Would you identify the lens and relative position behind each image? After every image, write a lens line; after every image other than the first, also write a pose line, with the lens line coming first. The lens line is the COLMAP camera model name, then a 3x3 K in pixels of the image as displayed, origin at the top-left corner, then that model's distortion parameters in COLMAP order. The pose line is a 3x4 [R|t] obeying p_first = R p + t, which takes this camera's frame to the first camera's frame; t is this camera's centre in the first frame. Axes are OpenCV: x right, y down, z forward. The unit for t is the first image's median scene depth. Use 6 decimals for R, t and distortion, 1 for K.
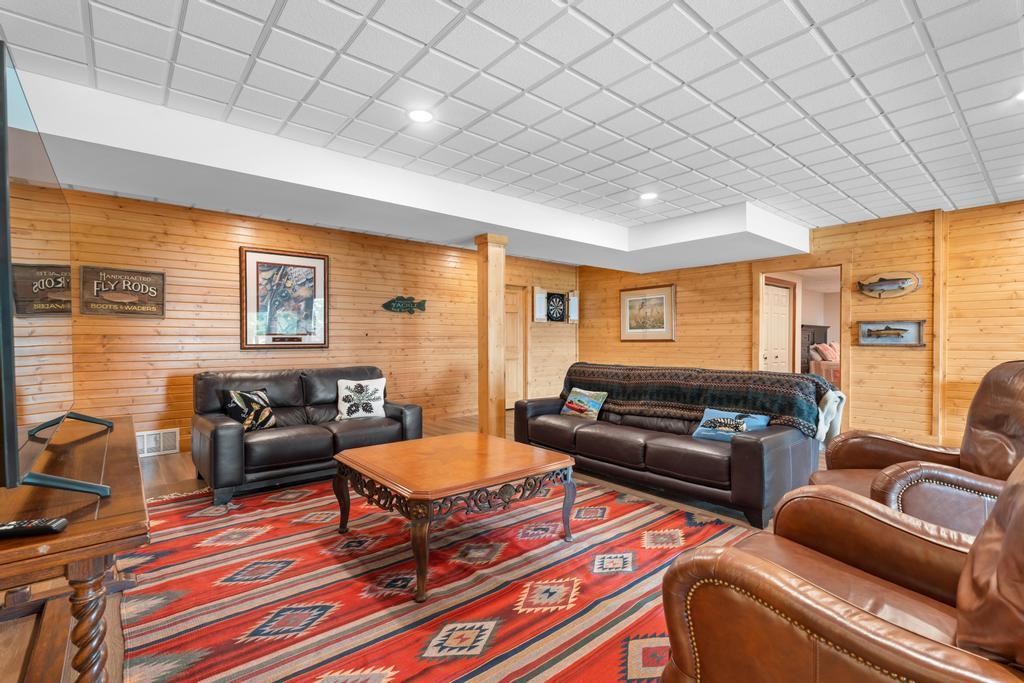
lens RADIAL K [[468.5, 0, 512.0], [0, 468.5, 341.5], [0, 0, 1]] dist [-0.003293, -0.000243]
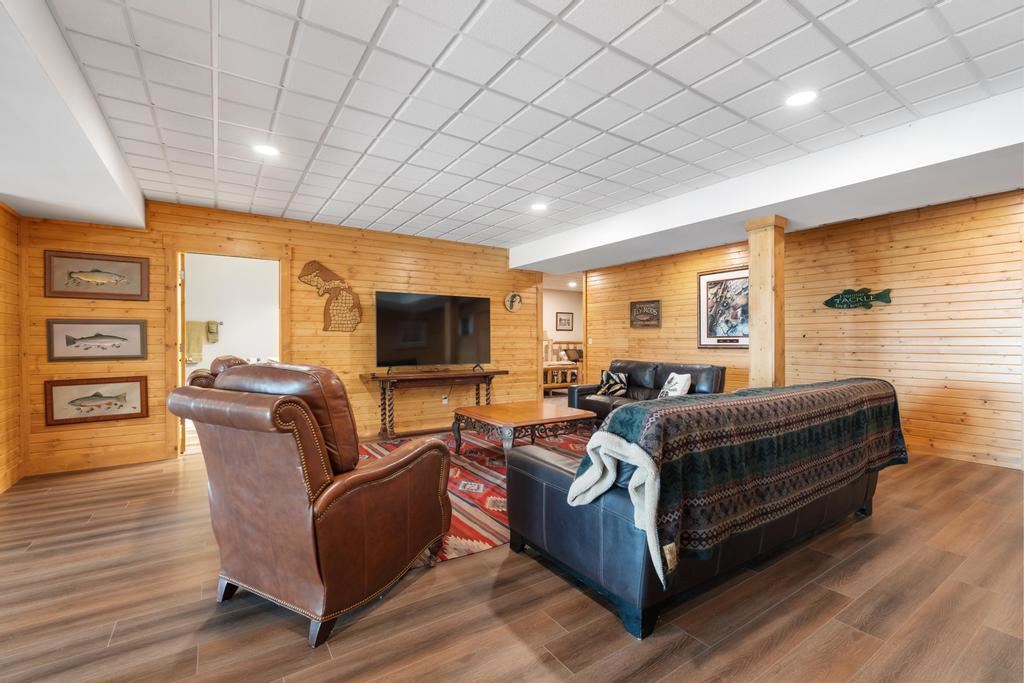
lens RADIAL K [[444.3, 0, 512.0], [0, 444.3, 341.5], [0, 0, 1]] dist [0.000586, -0.000148]
pose [[-0.108839, -0.000355, -0.994059, 0.719323], [-0.004951, 0.999988, 0.000185, -0.000660], [0.994047, 0.004942, -0.108839, 0.566812]]
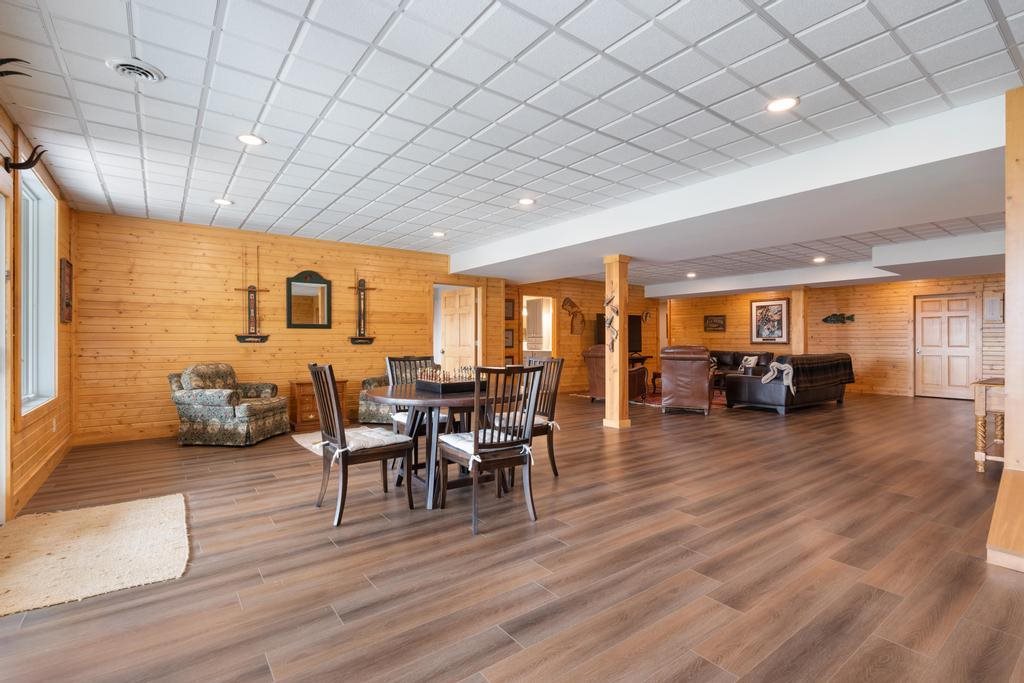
lens RADIAL K [[468.5, 0, 512.0], [0, 468.5, 341.5], [0, 0, 1]] dist [-0.003293, -0.000243]
pose [[-0.062359, 0.000174, -0.998054, 1.739724], [-0.005590, 0.999984, 0.000524, 0.009243], [0.998038, 0.005612, -0.062357, -0.049011]]
